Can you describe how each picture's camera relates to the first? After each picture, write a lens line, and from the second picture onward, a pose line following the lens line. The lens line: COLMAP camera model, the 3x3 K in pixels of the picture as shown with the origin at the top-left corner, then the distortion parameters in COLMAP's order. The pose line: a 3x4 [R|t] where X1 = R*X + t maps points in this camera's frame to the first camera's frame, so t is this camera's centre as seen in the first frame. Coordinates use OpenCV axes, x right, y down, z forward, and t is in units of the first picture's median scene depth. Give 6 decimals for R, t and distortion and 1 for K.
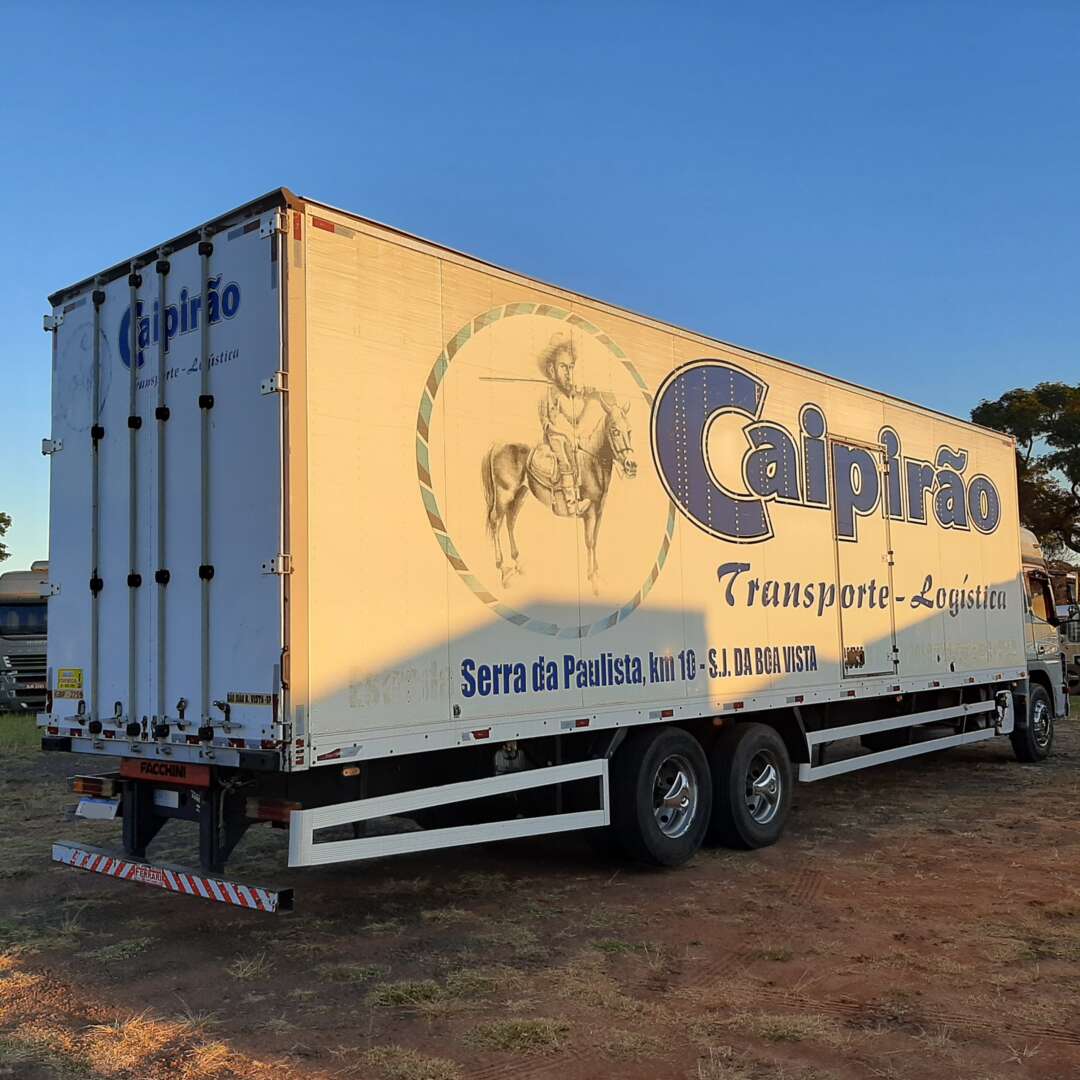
lens RADIAL K [[1111.0, 0, 538.5], [0, 1111.0, 541.6], [0, 0, 1]] dist [0.015826, 0.000000]
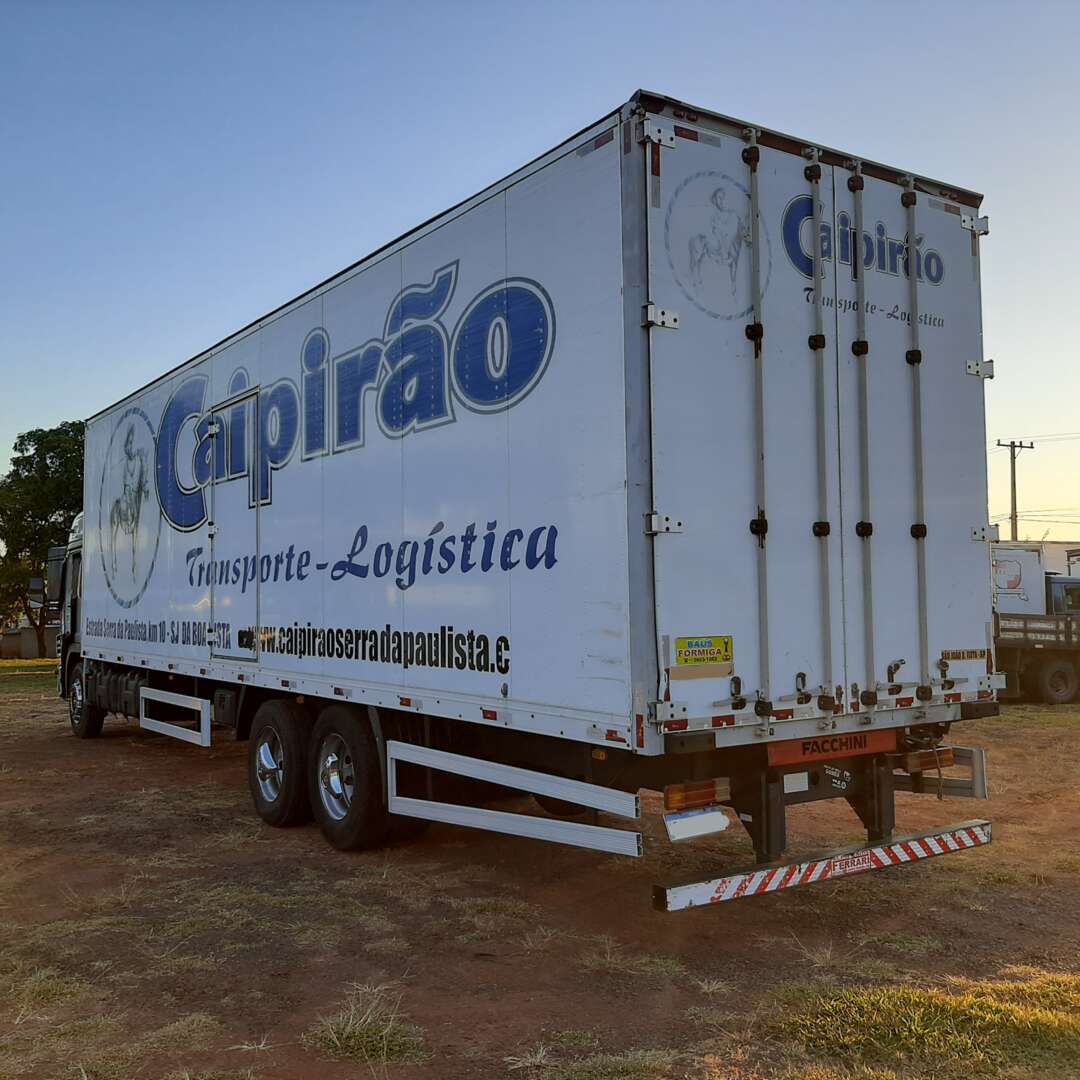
lens RADIAL K [[1111.0, 0, 538.1], [0, 1111.0, 546.2], [0, 0, 1]] dist [0.015826, 0.000000]
pose [[0.256874, 0.064940, 0.964261, -1.173608], [-0.077757, 0.995894, -0.046356, 0.099090], [-0.963312, -0.063070, 0.260869, 0.936071]]
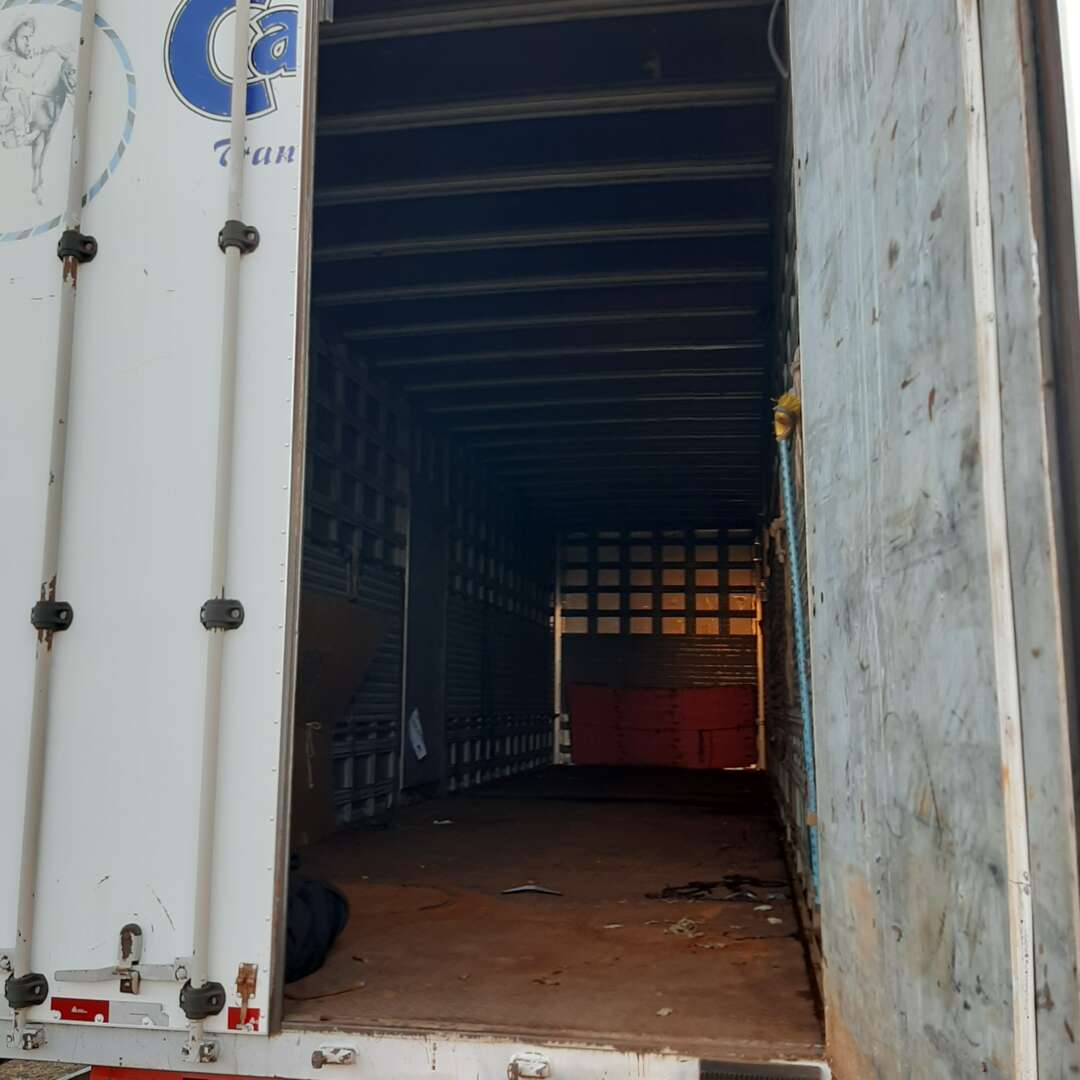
lens RADIAL K [[1111.0, 0, 538.3], [0, 1111.0, 539.8], [0, 0, 1]] dist [0.015826, 0.000000]
pose [[0.855773, 0.113080, 0.504842, -0.446924], [-0.076326, 0.992738, -0.092983, 0.035074], [-0.511690, 0.041040, 0.858189, 0.564344]]
